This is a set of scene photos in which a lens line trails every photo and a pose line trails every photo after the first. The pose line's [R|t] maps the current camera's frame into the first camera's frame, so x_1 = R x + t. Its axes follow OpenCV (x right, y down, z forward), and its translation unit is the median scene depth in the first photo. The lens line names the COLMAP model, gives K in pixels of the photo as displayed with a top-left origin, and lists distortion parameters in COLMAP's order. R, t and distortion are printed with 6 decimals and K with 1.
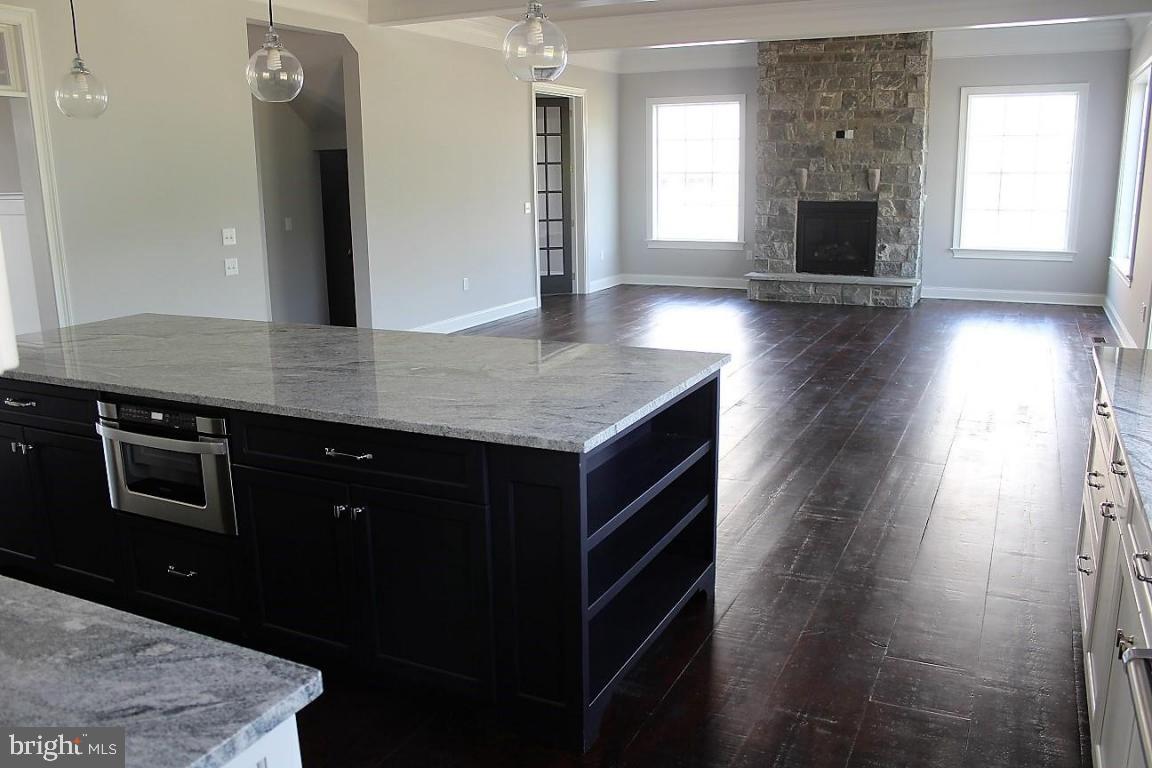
lens RADIAL K [[959.6, 0, 574.4], [0, 959.6, 386.6], [0, 0, 1]] dist [-0.144735, 0.100309]
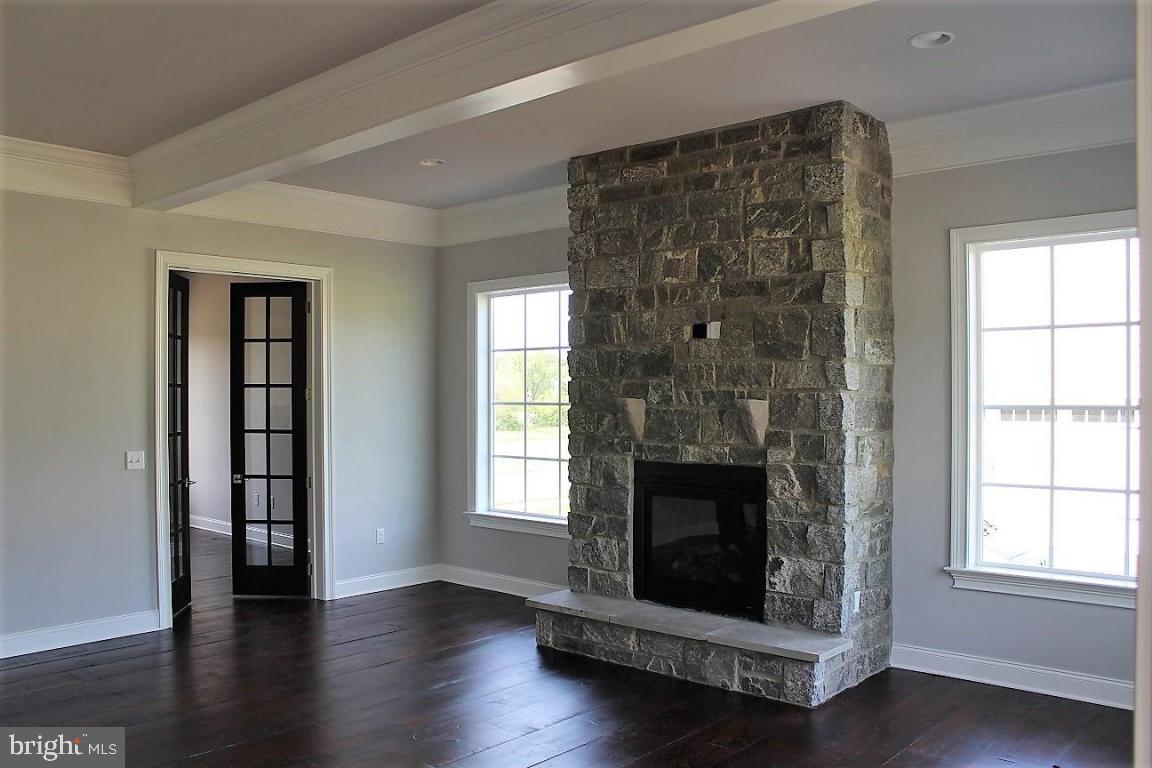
lens RADIAL K [[959.6, 0, 575.7], [0, 959.6, 391.2], [0, 0, 1]] dist [-0.144735, 0.100309]
pose [[0.962686, 0.014194, -0.270247, 0.357345], [-0.073801, 0.974542, -0.211712, -0.123929], [0.260362, 0.223757, 0.939226, 0.510269]]
